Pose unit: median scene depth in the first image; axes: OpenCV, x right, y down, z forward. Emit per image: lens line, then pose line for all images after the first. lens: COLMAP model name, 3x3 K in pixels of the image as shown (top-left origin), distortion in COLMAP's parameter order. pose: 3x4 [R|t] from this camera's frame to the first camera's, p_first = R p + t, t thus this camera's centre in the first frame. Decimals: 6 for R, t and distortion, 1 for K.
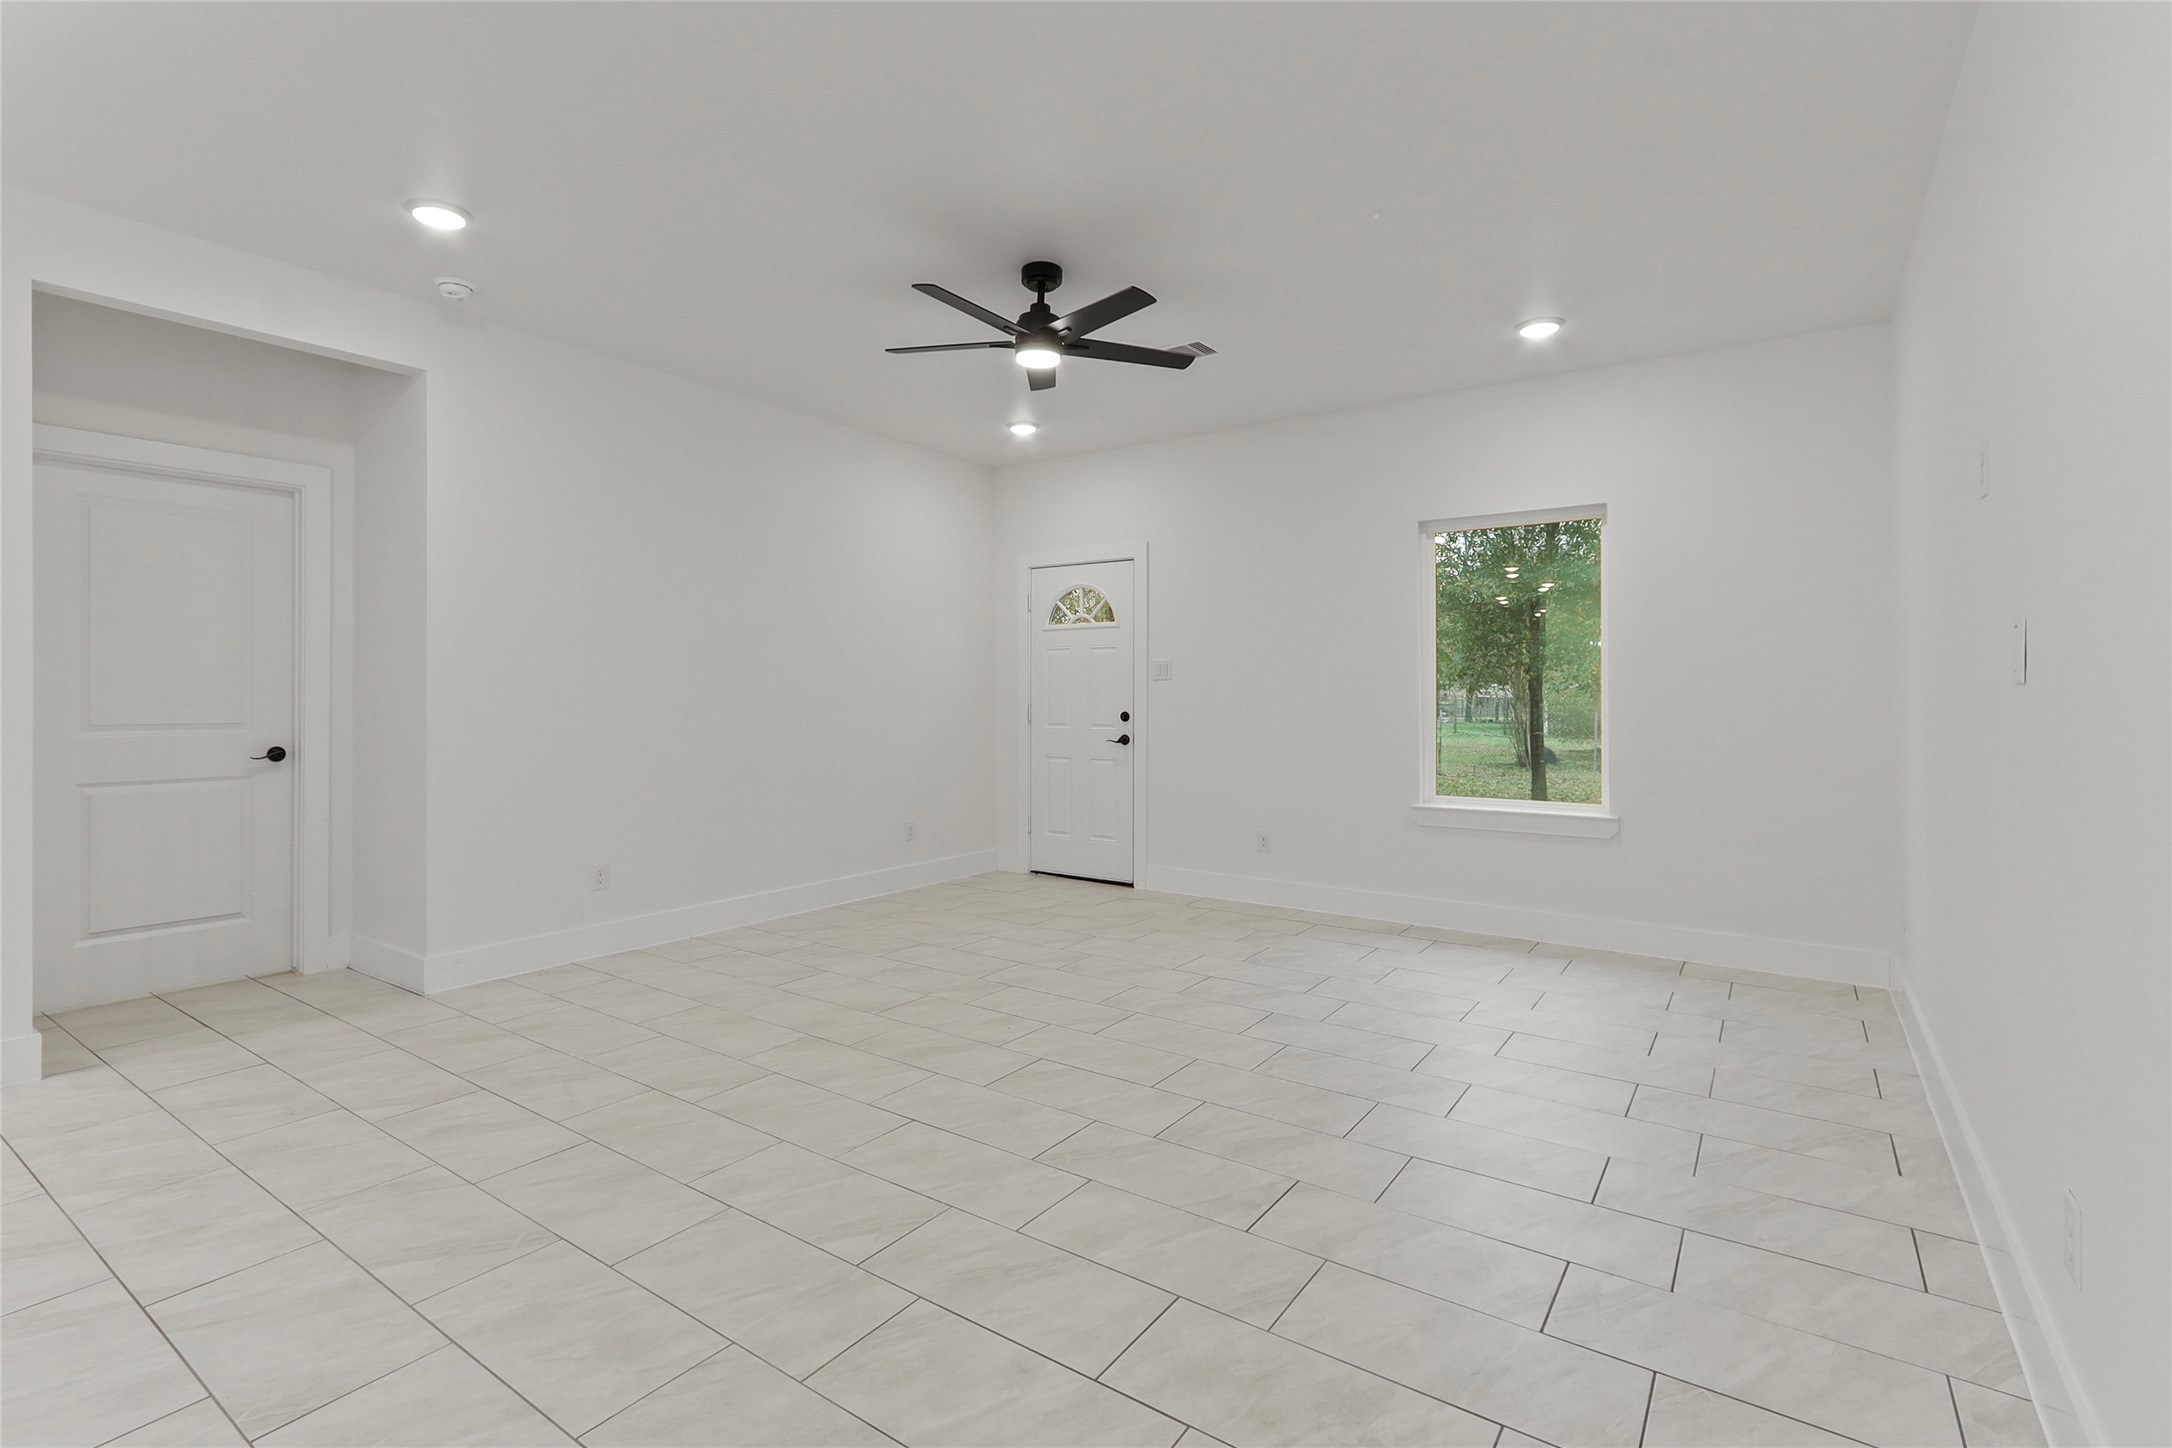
lens RADIAL K [[1010.5, 0, 1056.4], [0, 1010.5, 700.7], [0, 0, 1]] dist [0.002619, 0.001545]
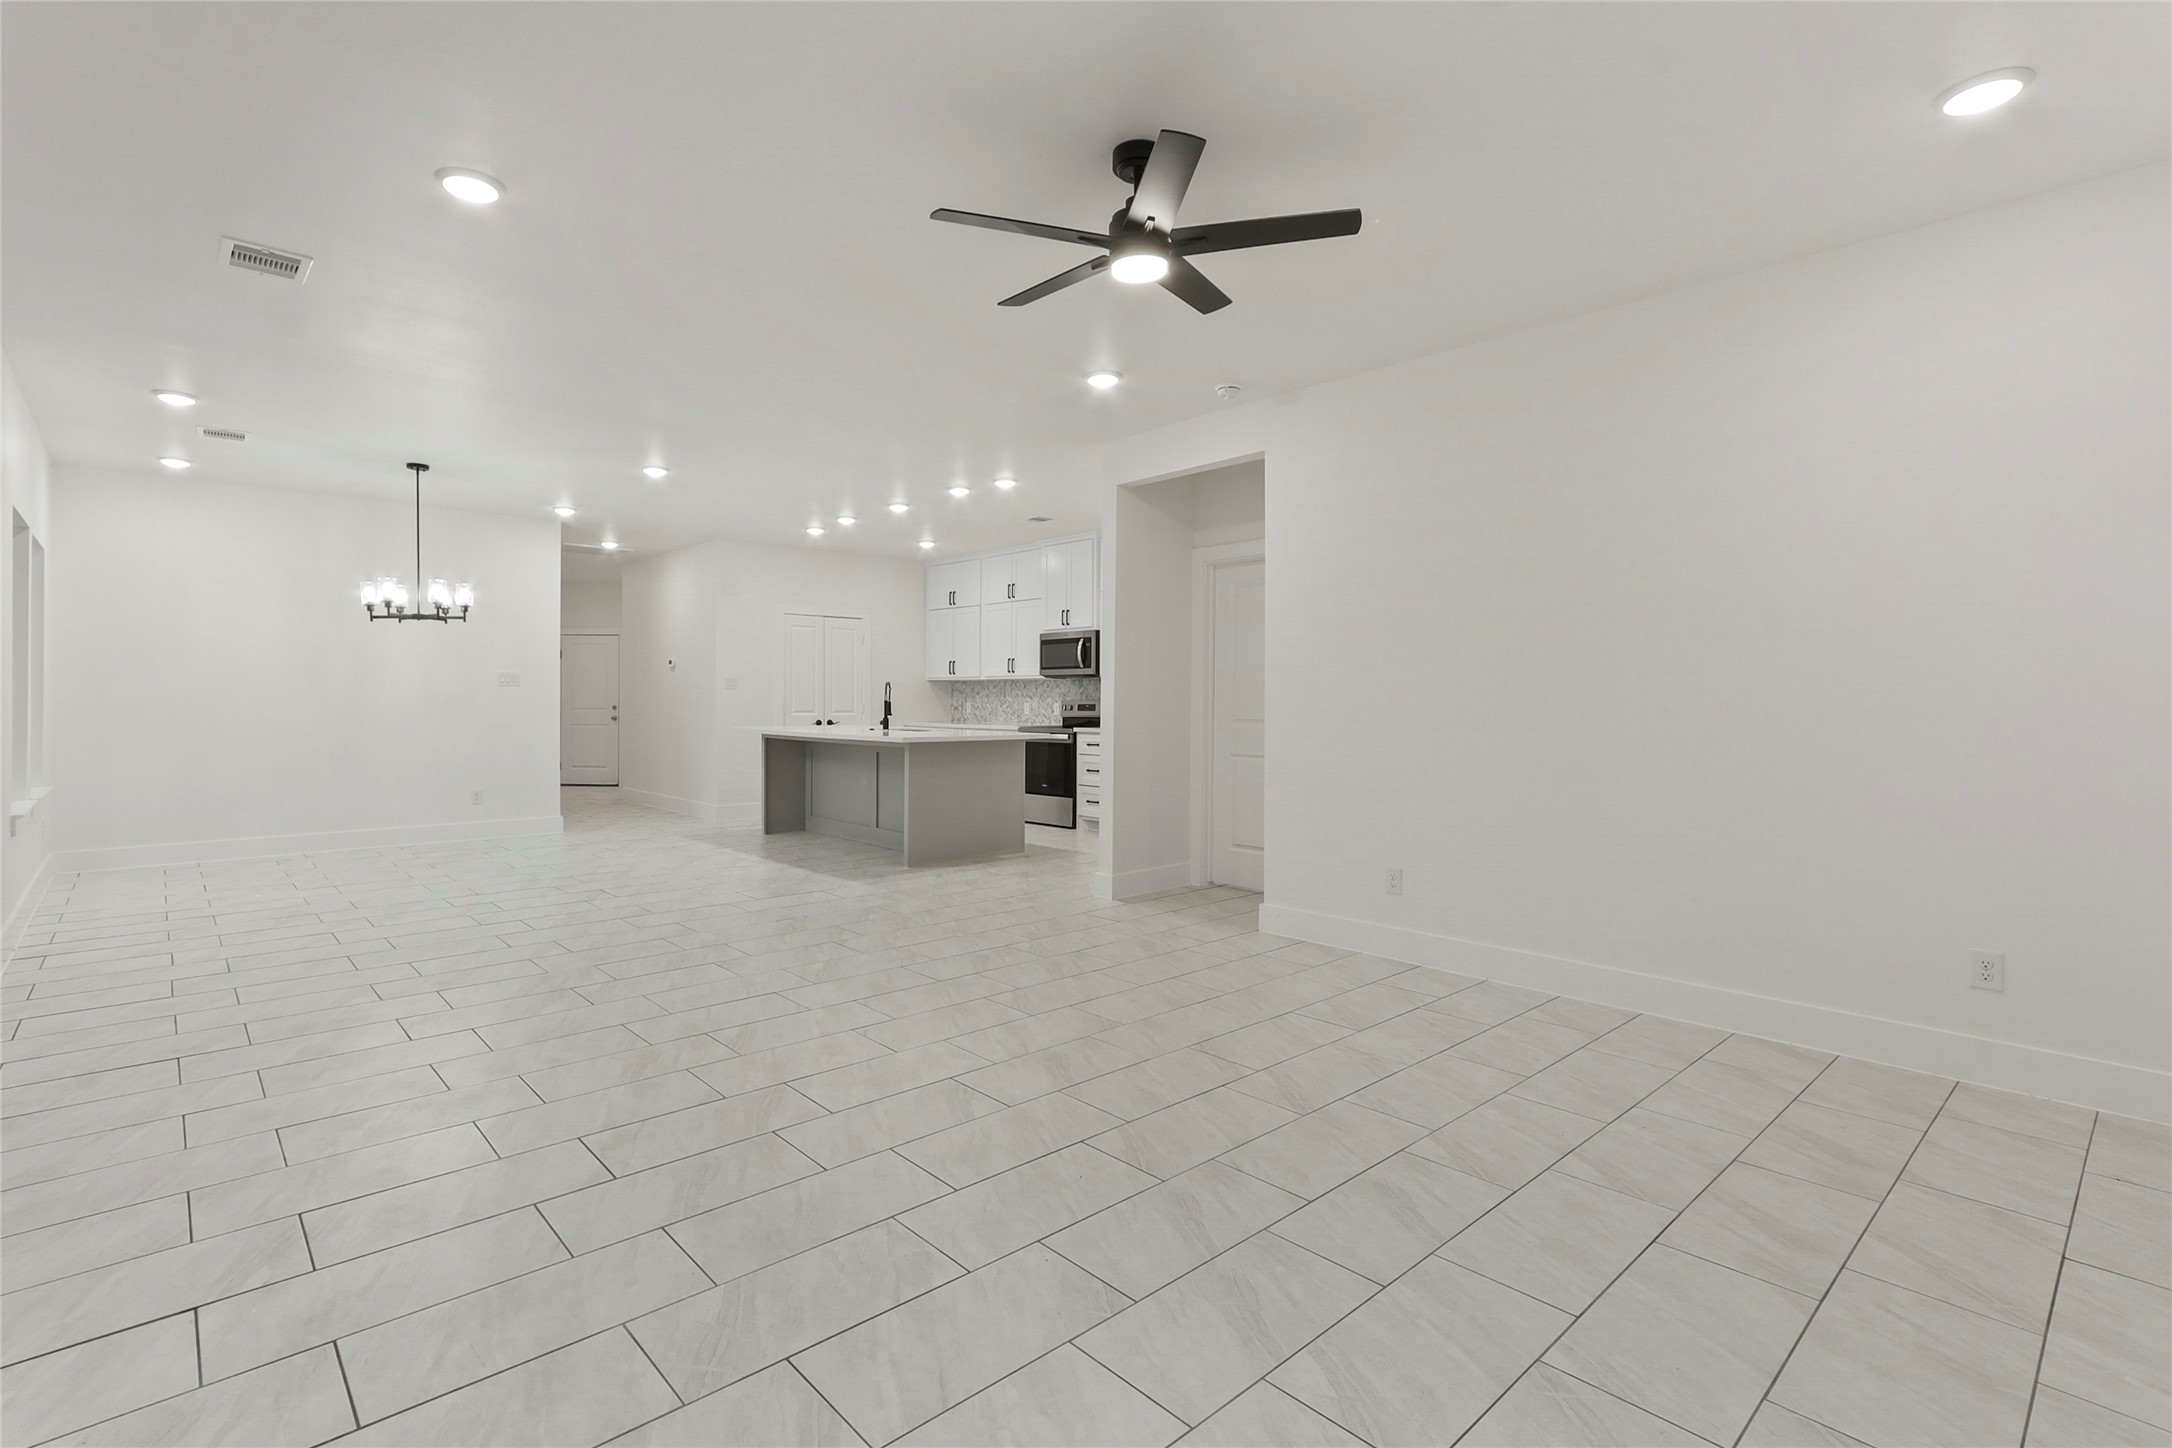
lens RADIAL K [[1005.1, 0, 1043.3], [0, 1005.1, 714.5], [0, 0, 1]] dist [0.002272, 0.000521]
pose [[-0.217384, 0.009239, -0.976042, 0.519177], [-0.011827, 0.999857, 0.012099, 0.000036], [0.976014, 0.014174, -0.217244, 0.756332]]
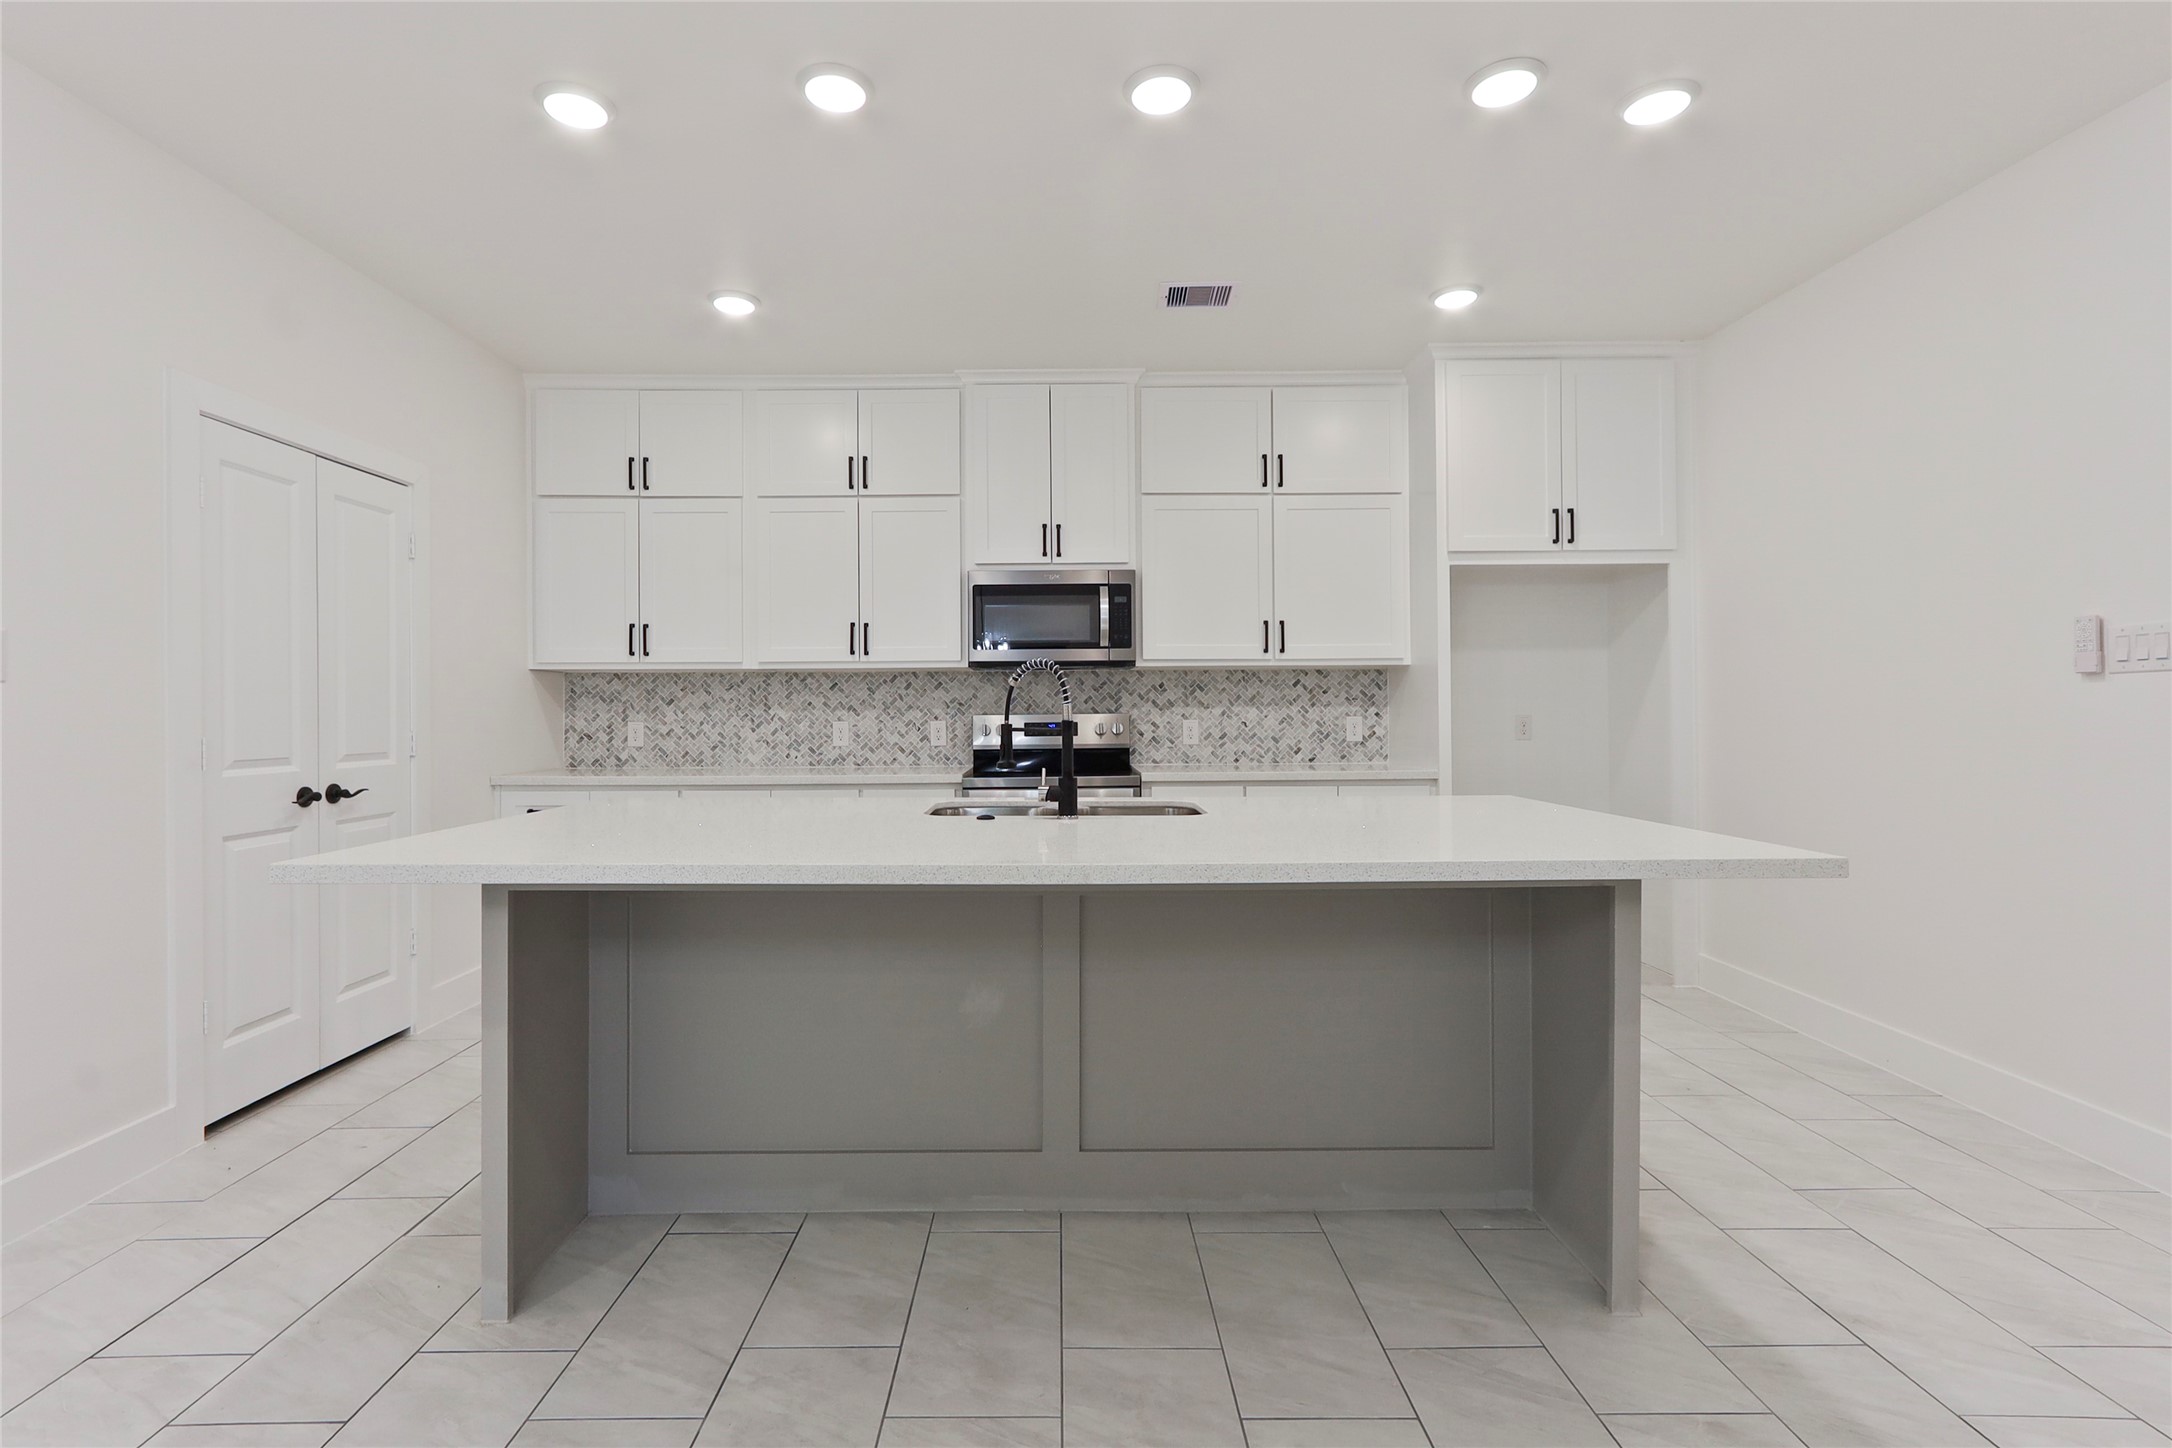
lens RADIAL K [[1010.5, 0, 1056.4], [0, 1010.5, 700.7], [0, 0, 1]] dist [0.002619, 0.001545]
pose [[0.586144, -0.014293, -0.810081, -0.558428], [0.000988, 0.999856, -0.016926, -0.001652], [0.810207, 0.009121, 0.586073, -0.103349]]
